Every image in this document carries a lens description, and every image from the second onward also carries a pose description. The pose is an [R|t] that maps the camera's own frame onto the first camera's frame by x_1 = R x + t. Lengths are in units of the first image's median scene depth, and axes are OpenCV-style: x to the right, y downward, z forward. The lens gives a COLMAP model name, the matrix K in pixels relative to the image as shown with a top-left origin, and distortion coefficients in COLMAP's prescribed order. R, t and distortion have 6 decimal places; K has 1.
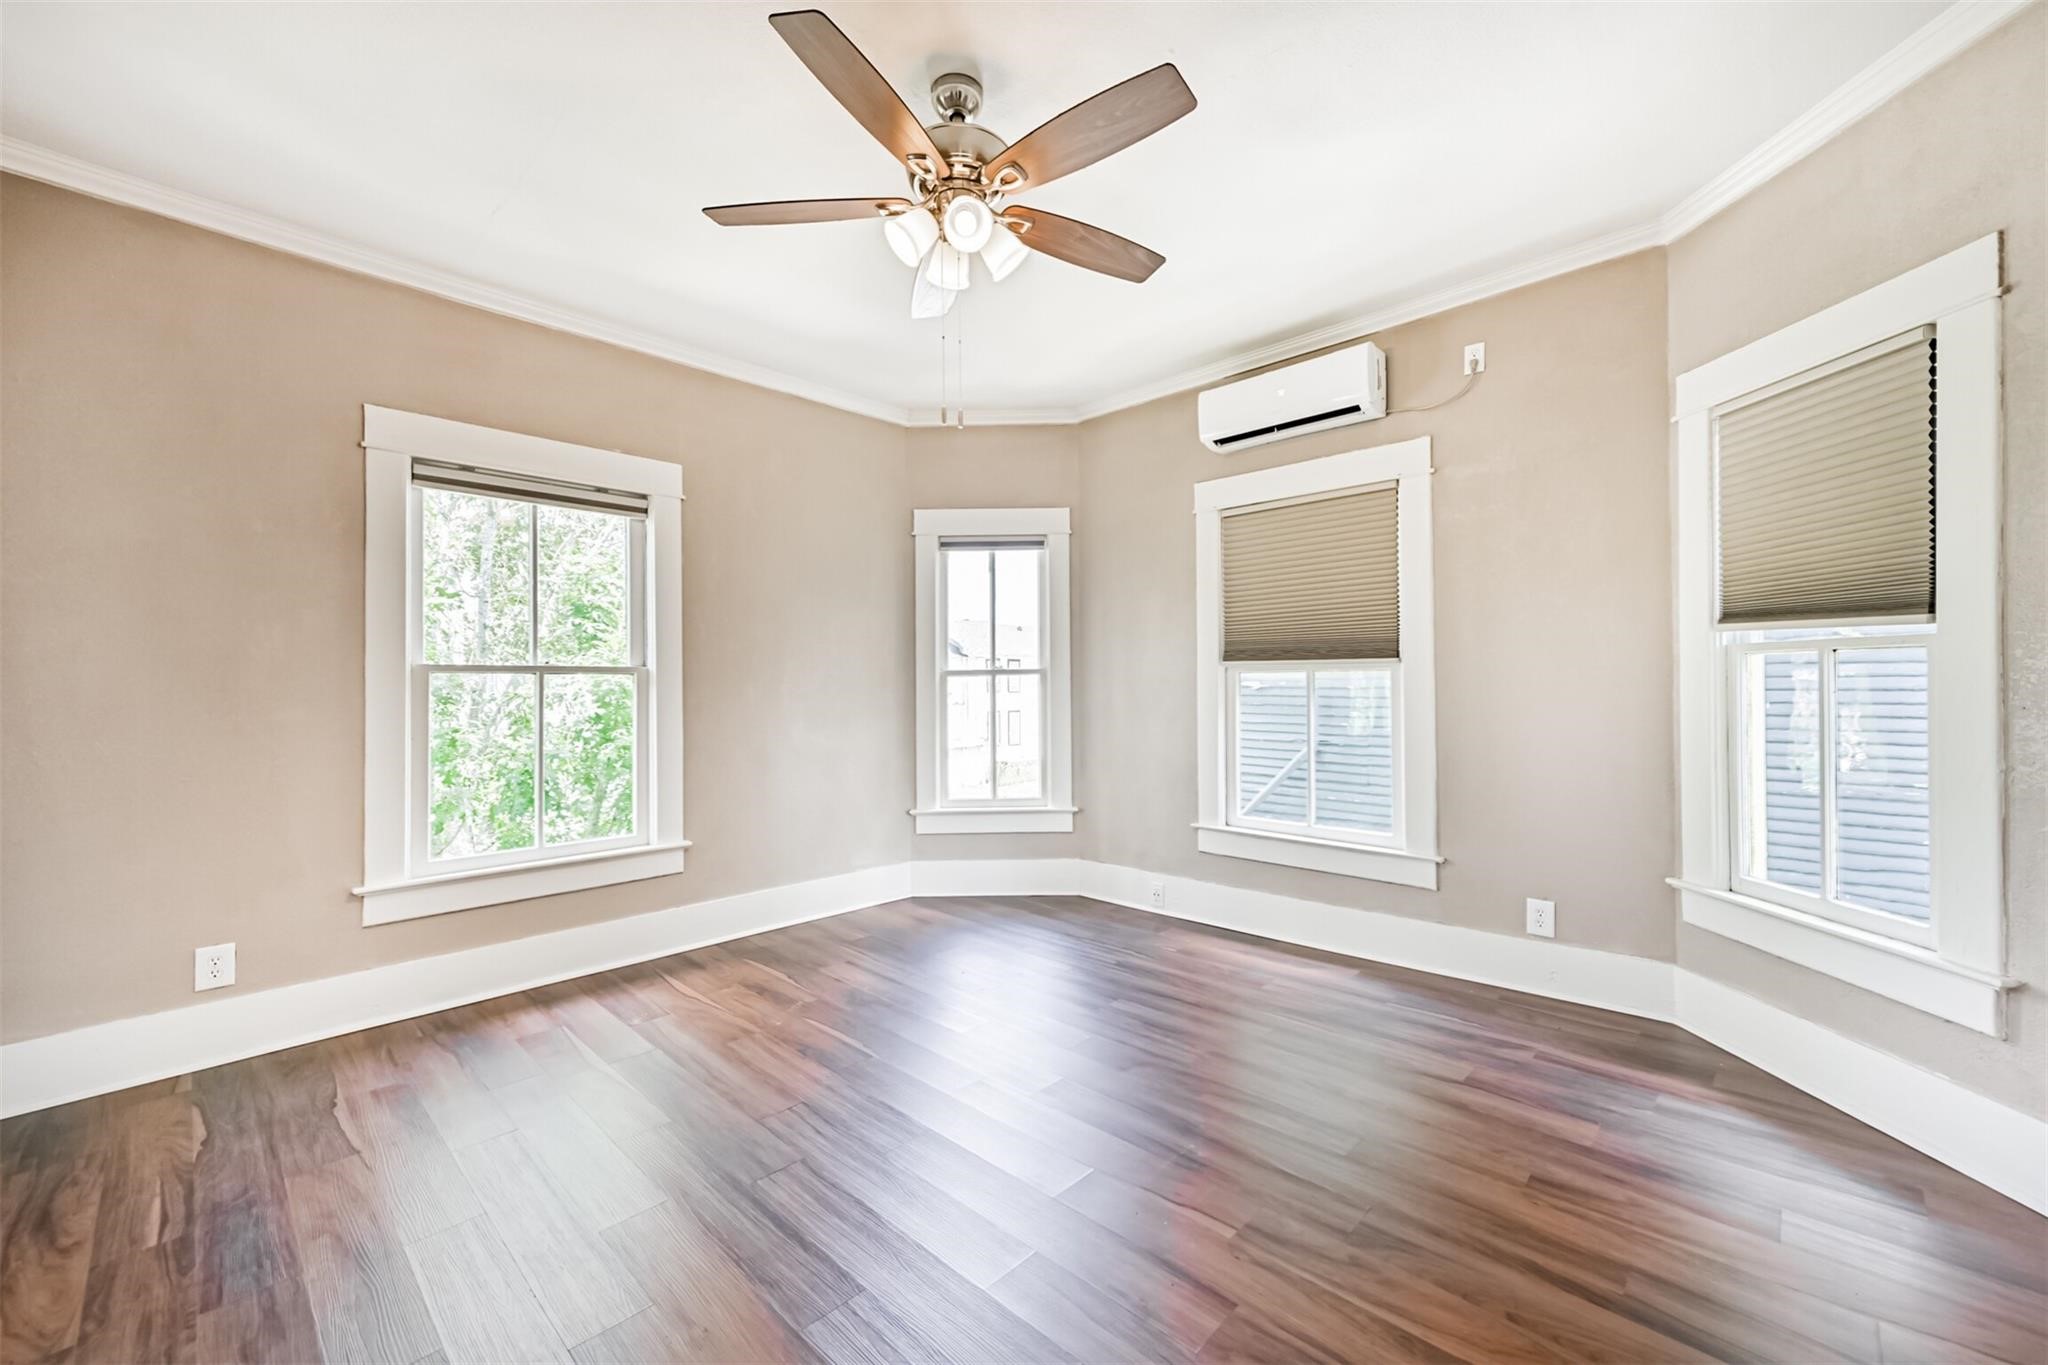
lens RADIAL K [[814.9, 0, 1029.1], [0, 814.9, 680.2], [0, 0, 1]] dist [0.008512, -0.000210]
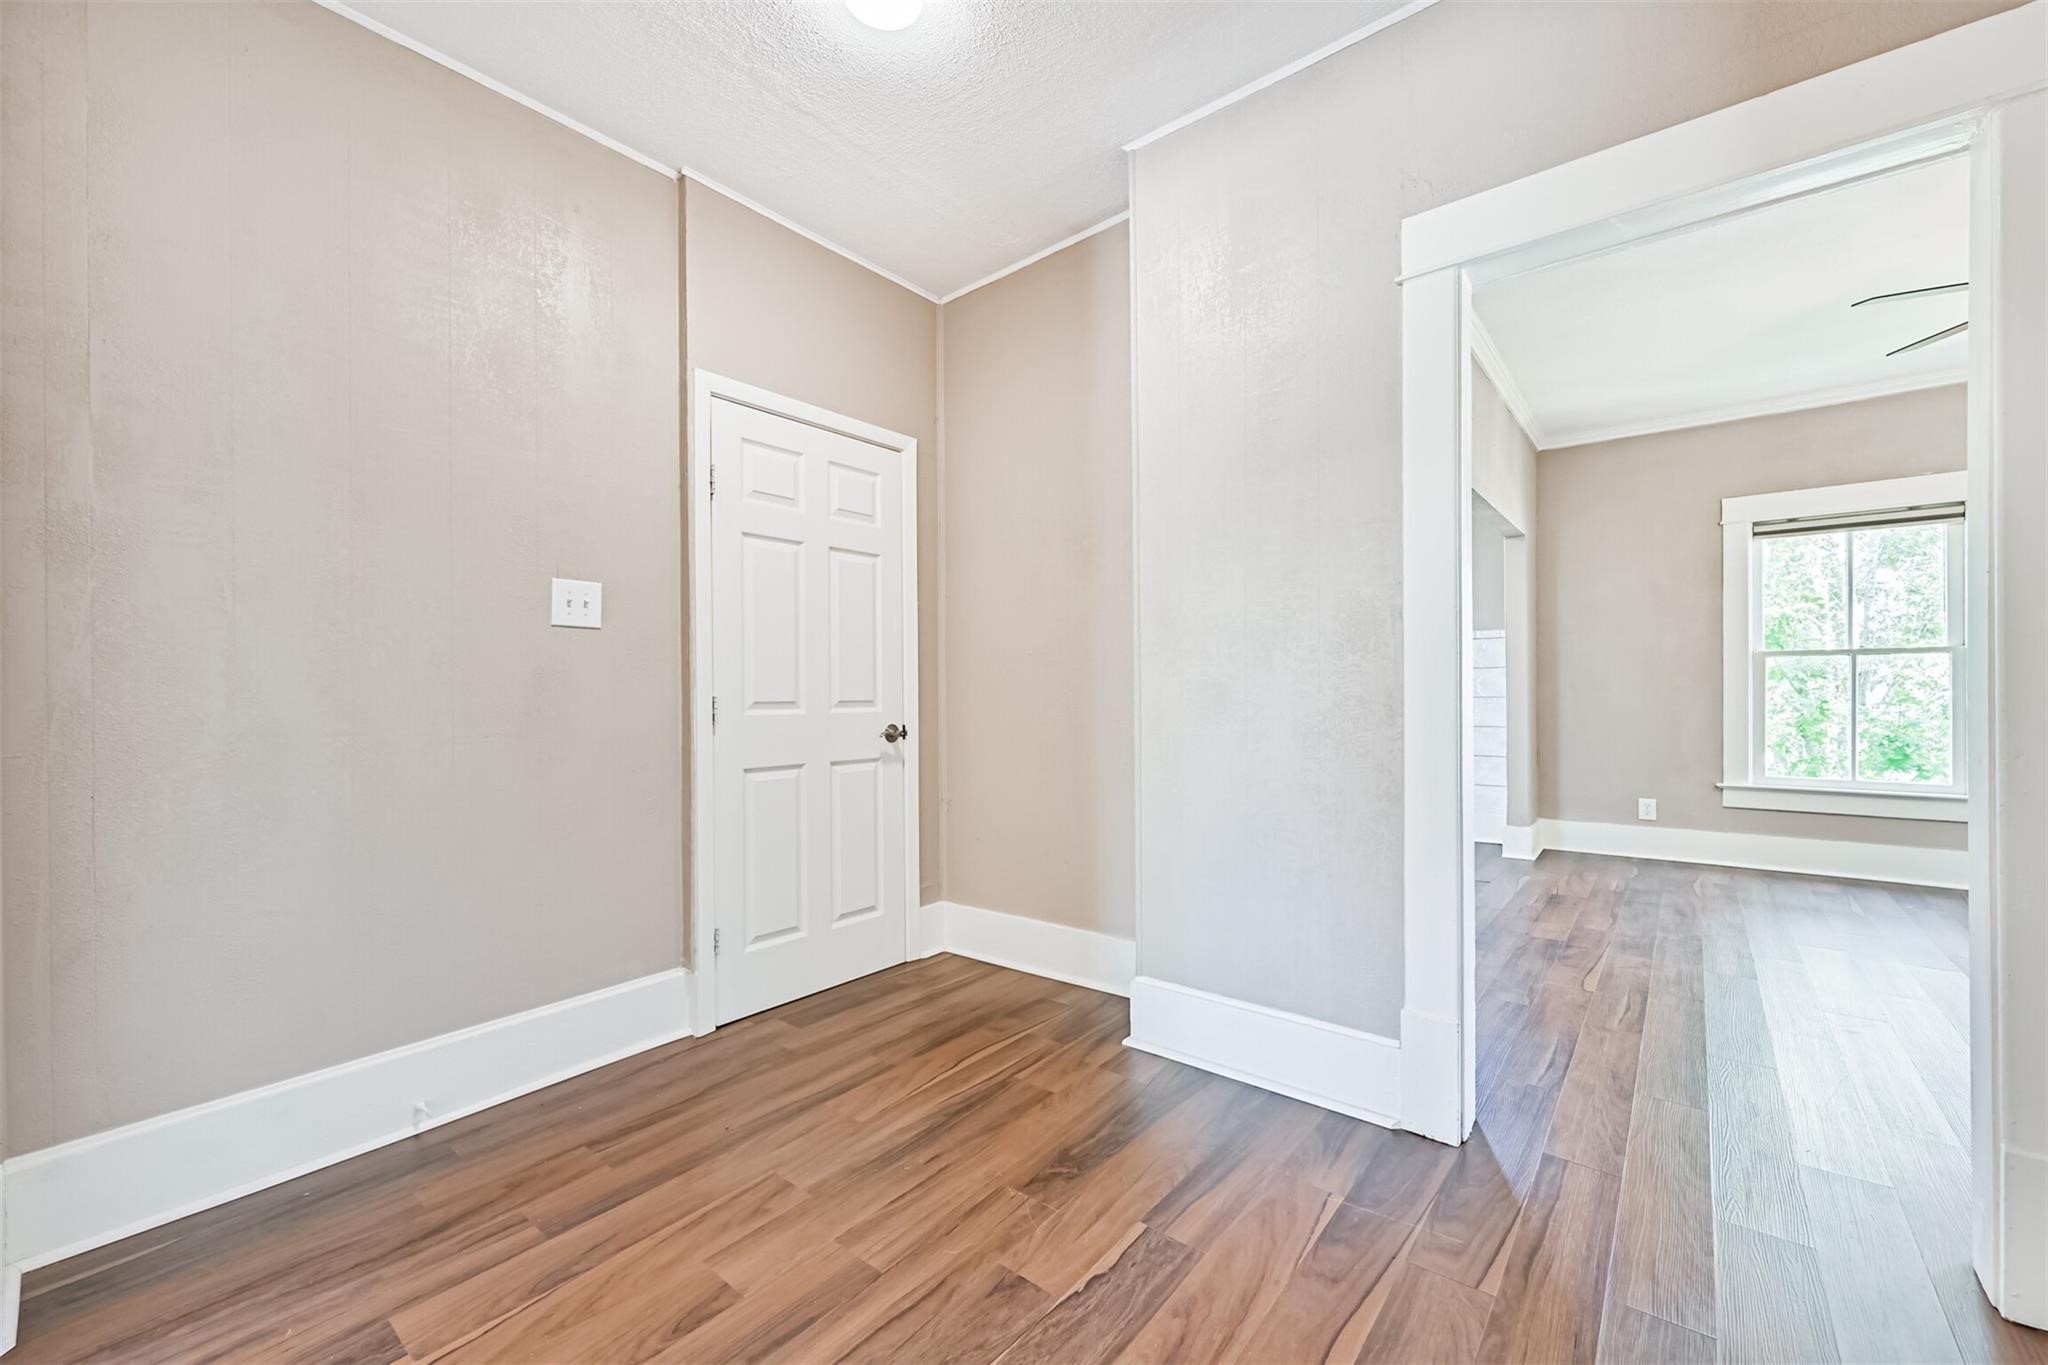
lens RADIAL K [[814.9, 0, 1063.2], [0, 814.9, 688.8], [0, 0, 1]] dist [0.008512, -0.000210]
pose [[0.100173, 0.006752, -0.994947, 0.629033], [0.010892, 0.999910, 0.007882, 0.022855], [0.994910, -0.011626, 0.100090, -0.450472]]
